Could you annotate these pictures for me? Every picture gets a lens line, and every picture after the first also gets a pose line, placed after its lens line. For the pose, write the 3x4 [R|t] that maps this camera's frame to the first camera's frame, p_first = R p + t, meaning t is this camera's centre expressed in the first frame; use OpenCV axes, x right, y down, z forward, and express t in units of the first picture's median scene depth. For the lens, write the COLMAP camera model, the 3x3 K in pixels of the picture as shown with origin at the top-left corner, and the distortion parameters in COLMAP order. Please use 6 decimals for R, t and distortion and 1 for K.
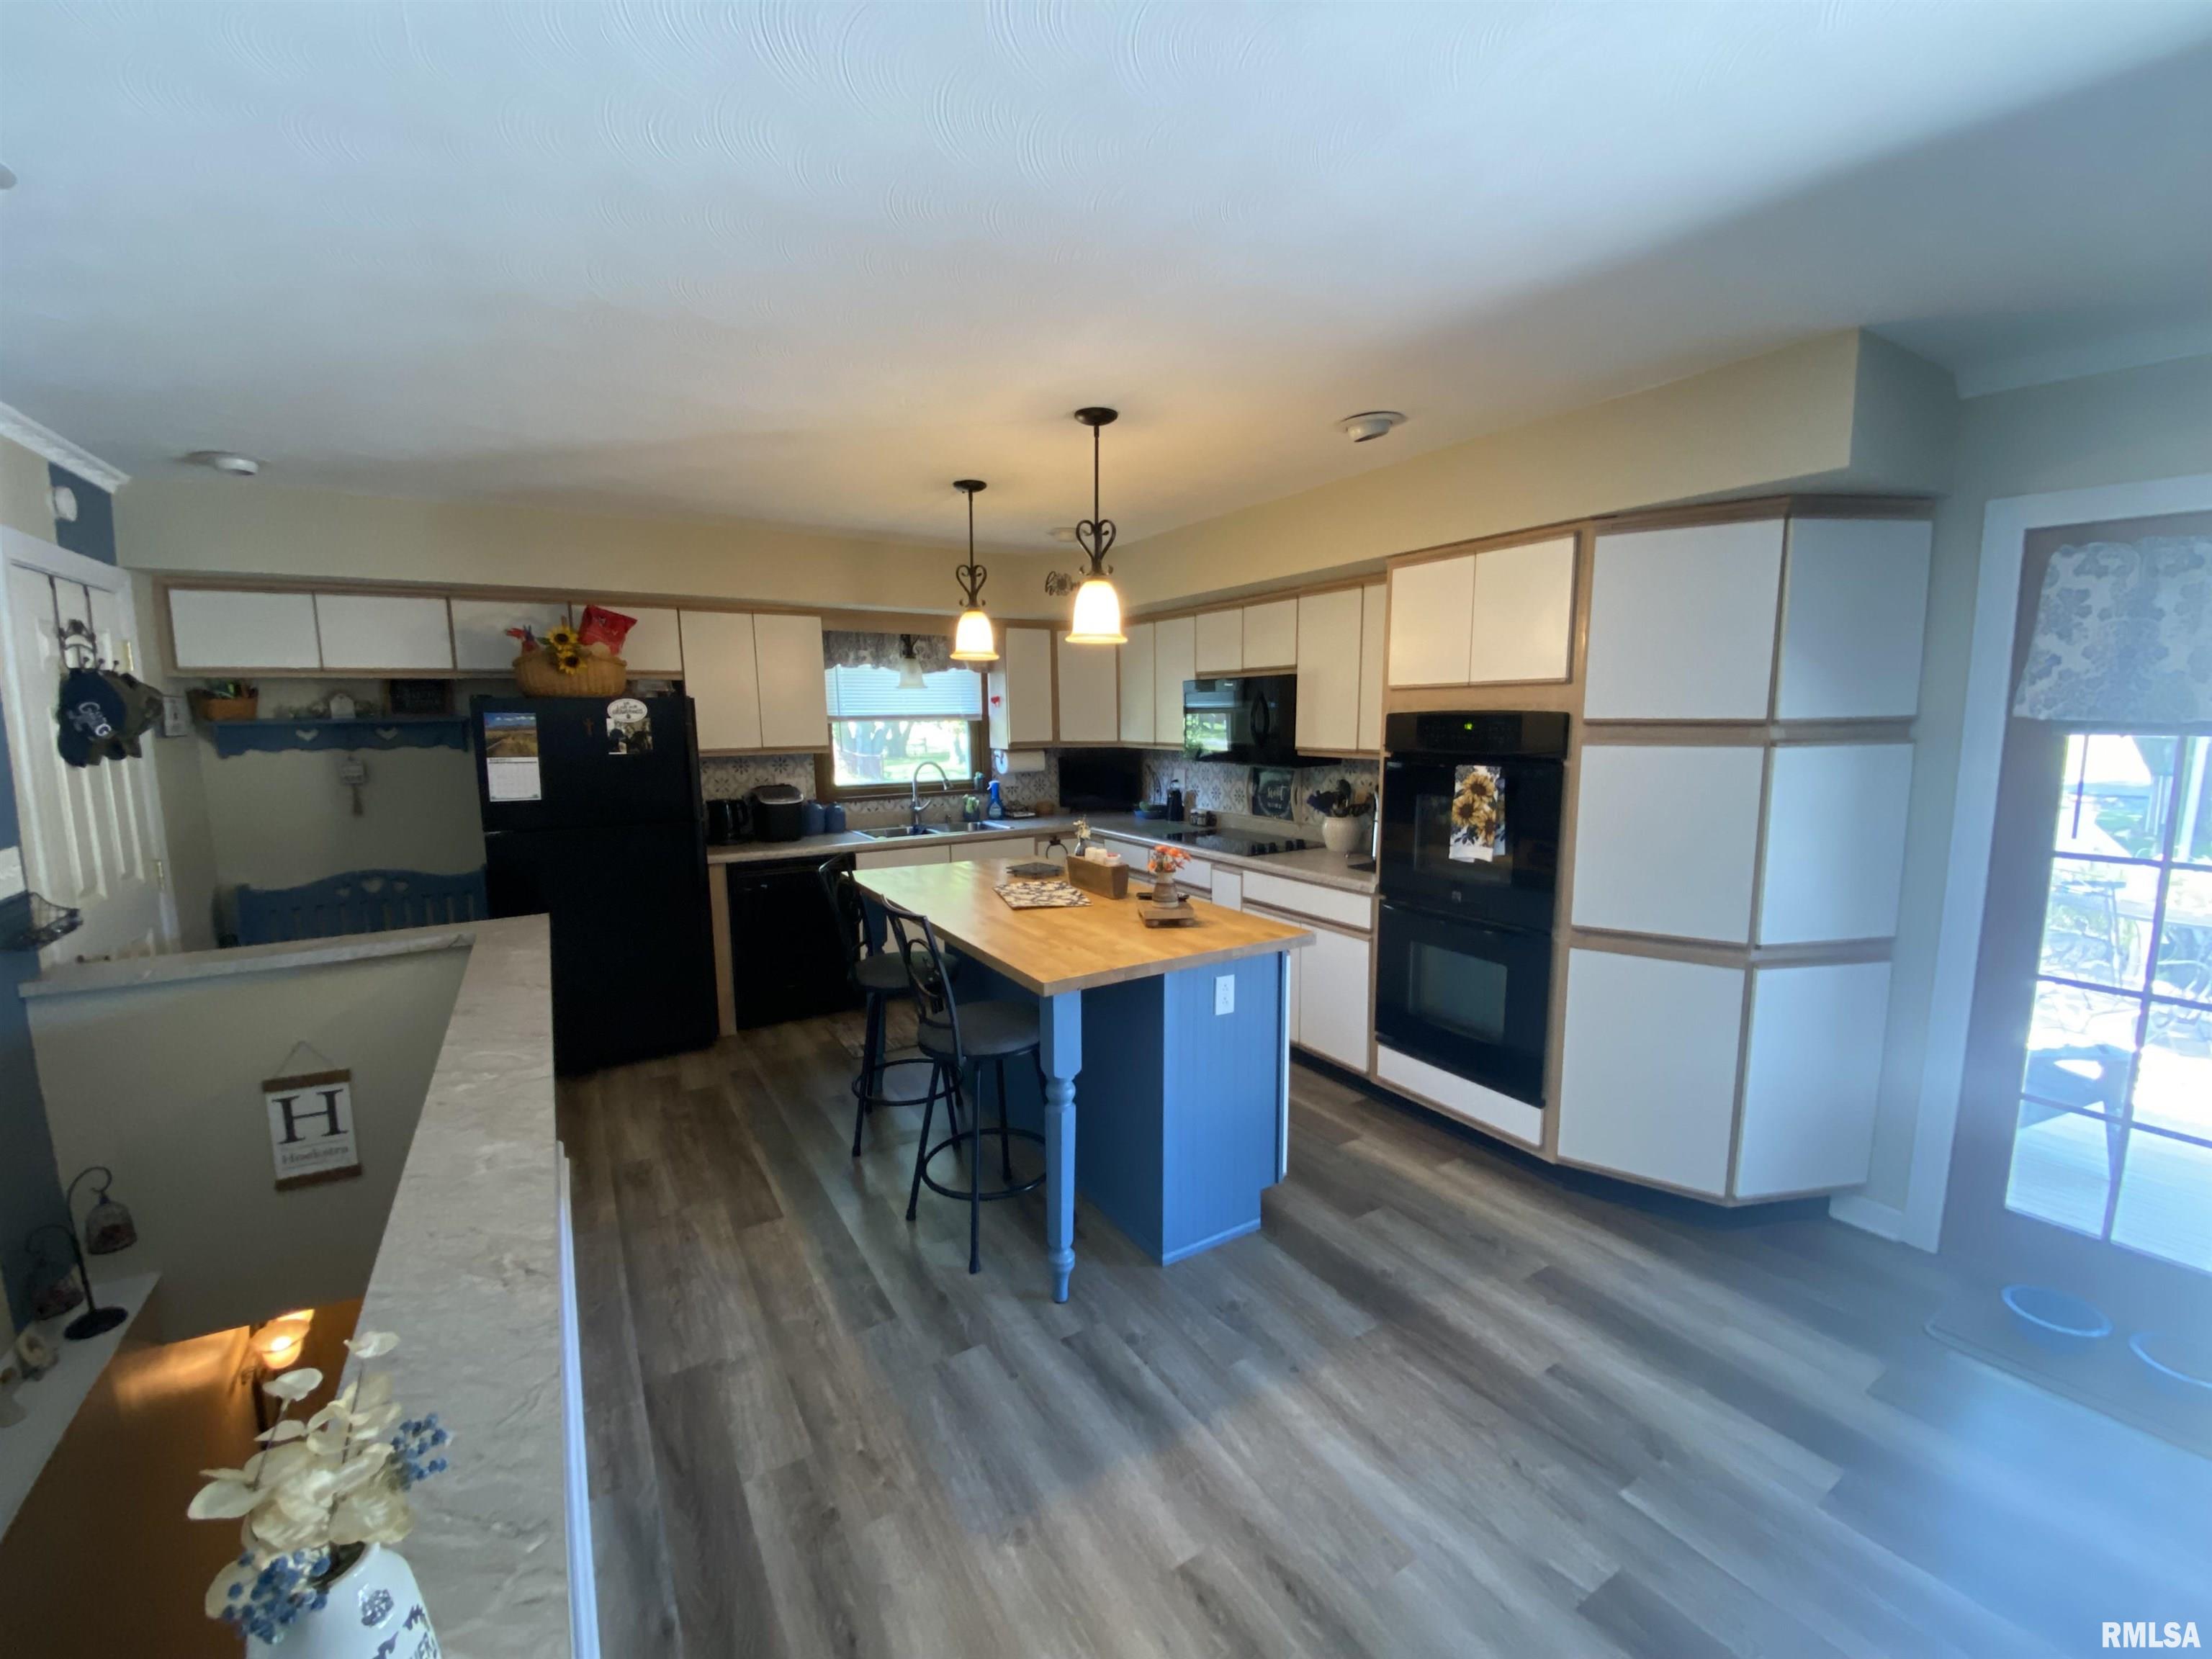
lens RADIAL K [[890.6, 0, 1101.0], [0, 890.6, 832.8], [0, 0, 1]] dist [0.020993, -0.020279]
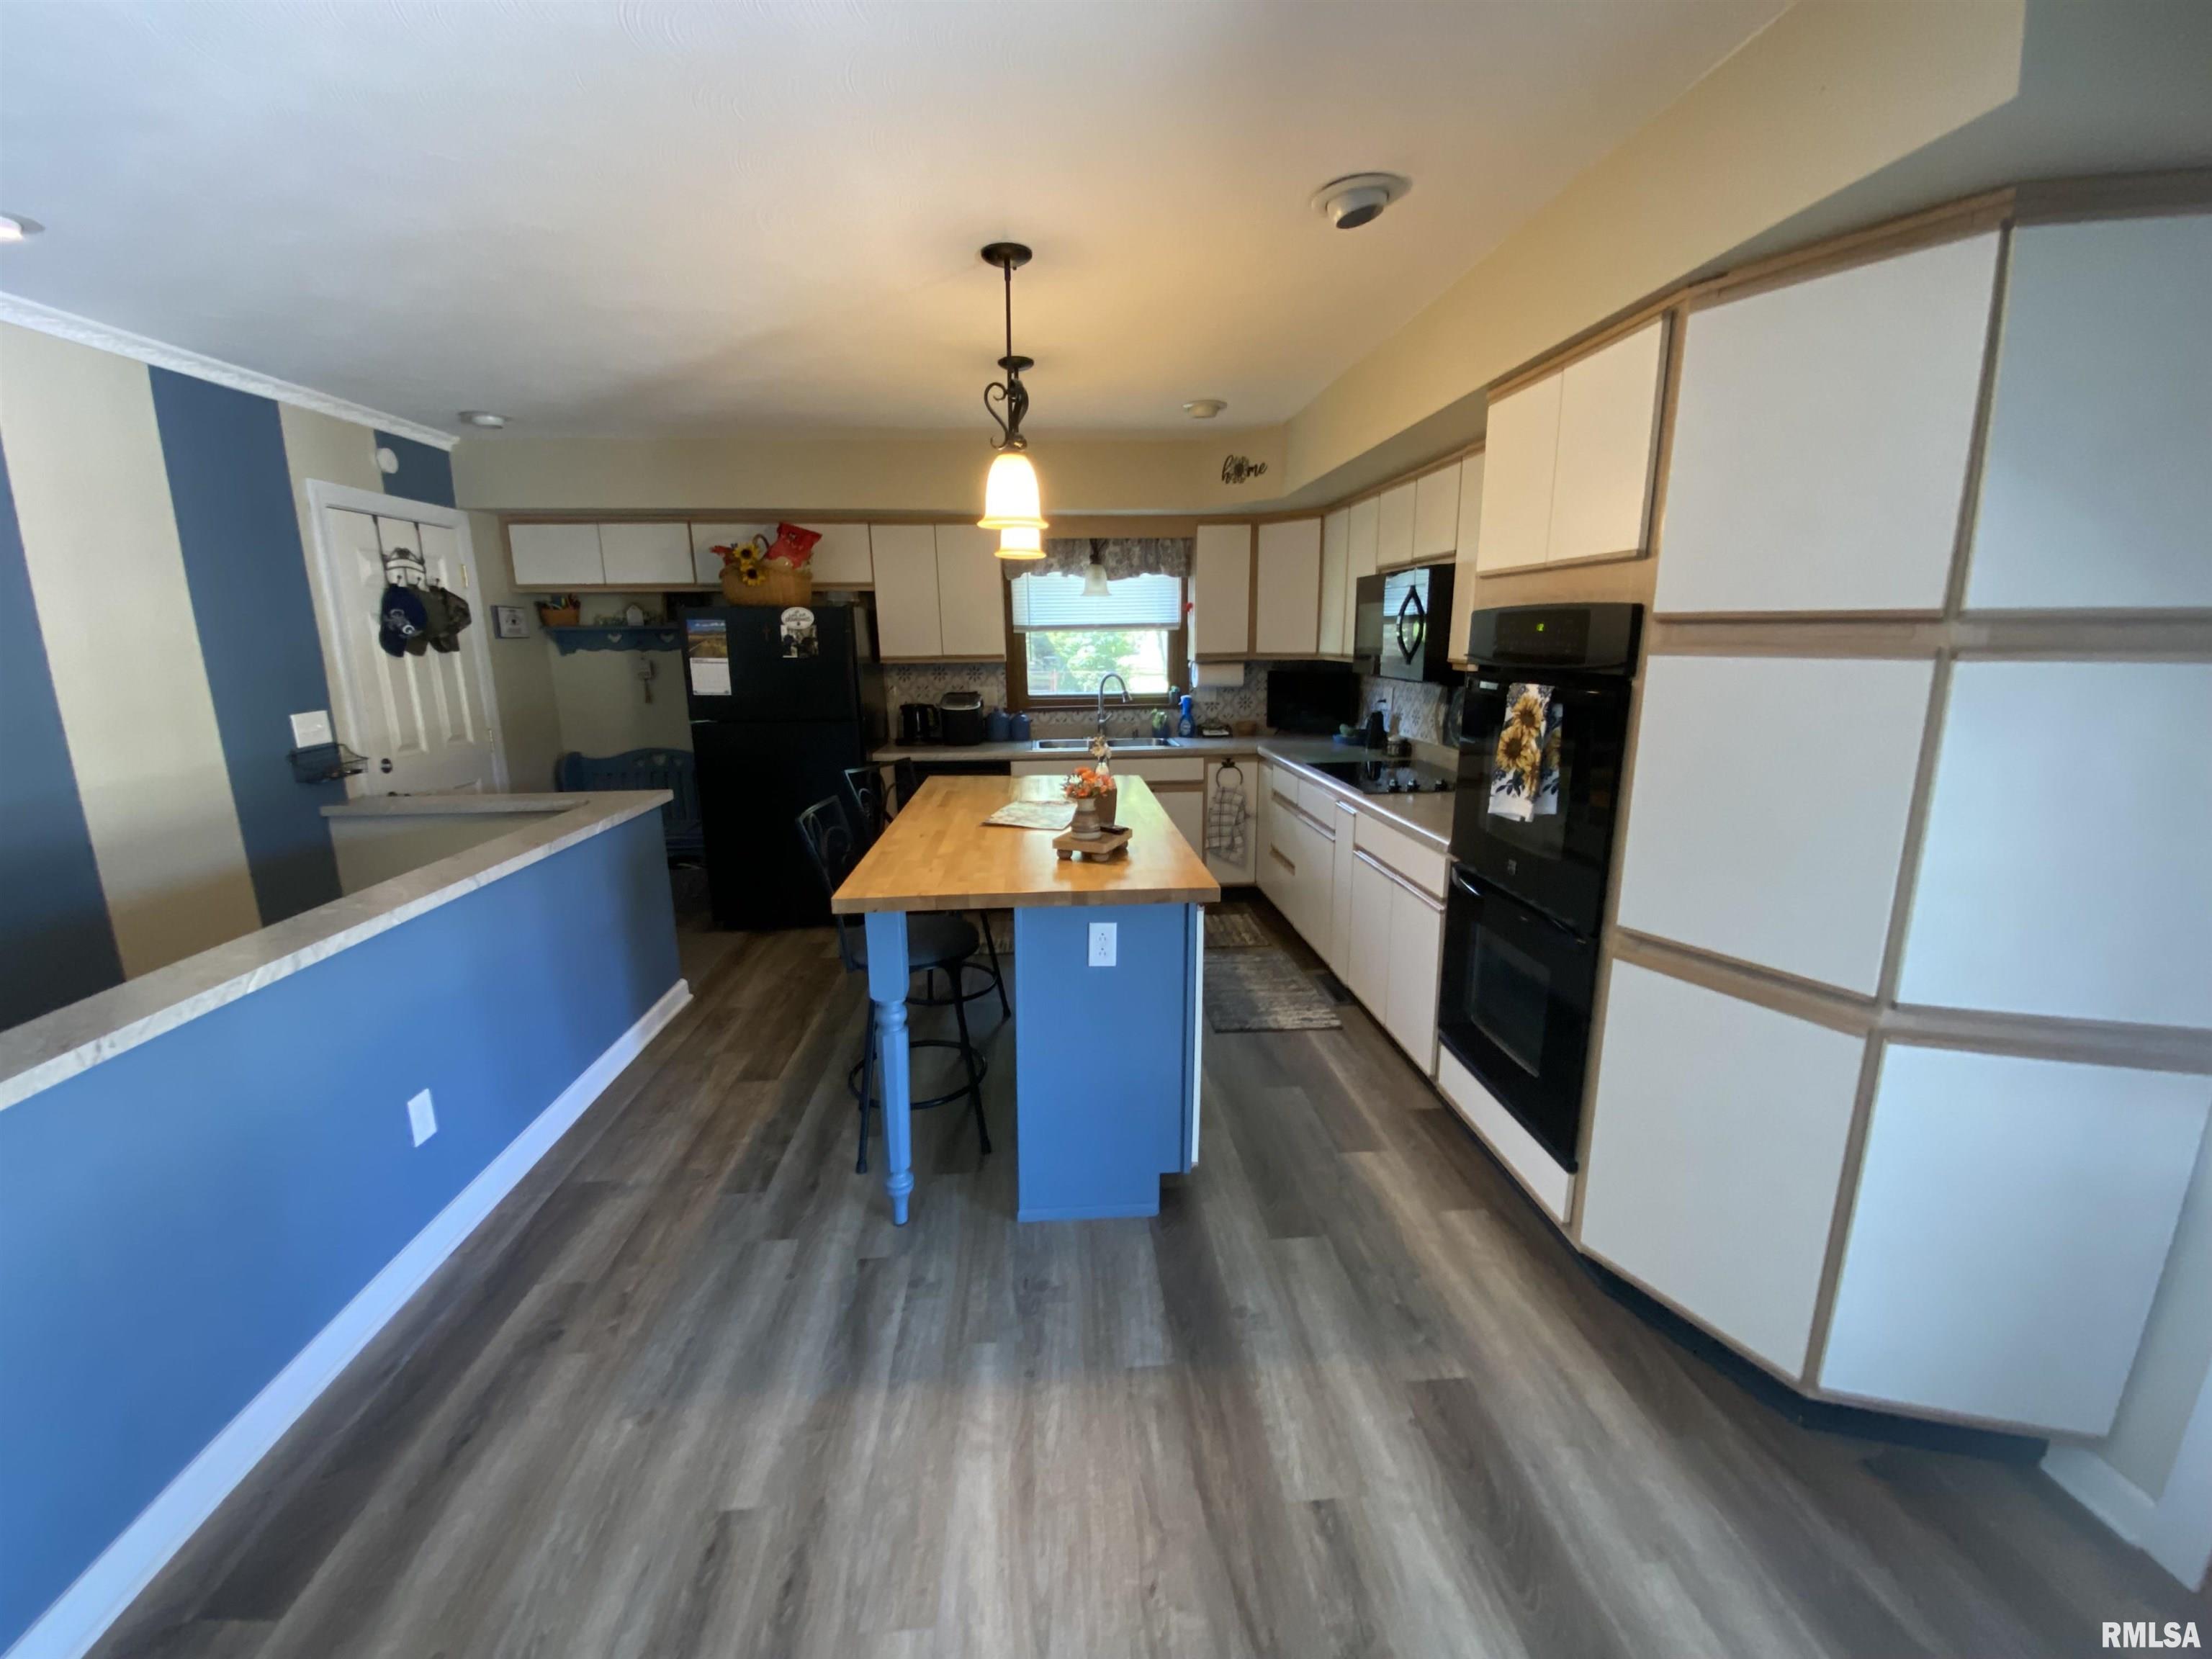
lens RADIAL K [[890.6, 0, 1101.0], [0, 890.6, 832.8], [0, 0, 1]] dist [0.020993, -0.020279]
pose [[0.888836, 0.101416, -0.446862, 0.442537], [-0.061046, 0.992715, 0.103874, -0.011673], [0.454141, -0.065048, 0.888552, 0.212604]]
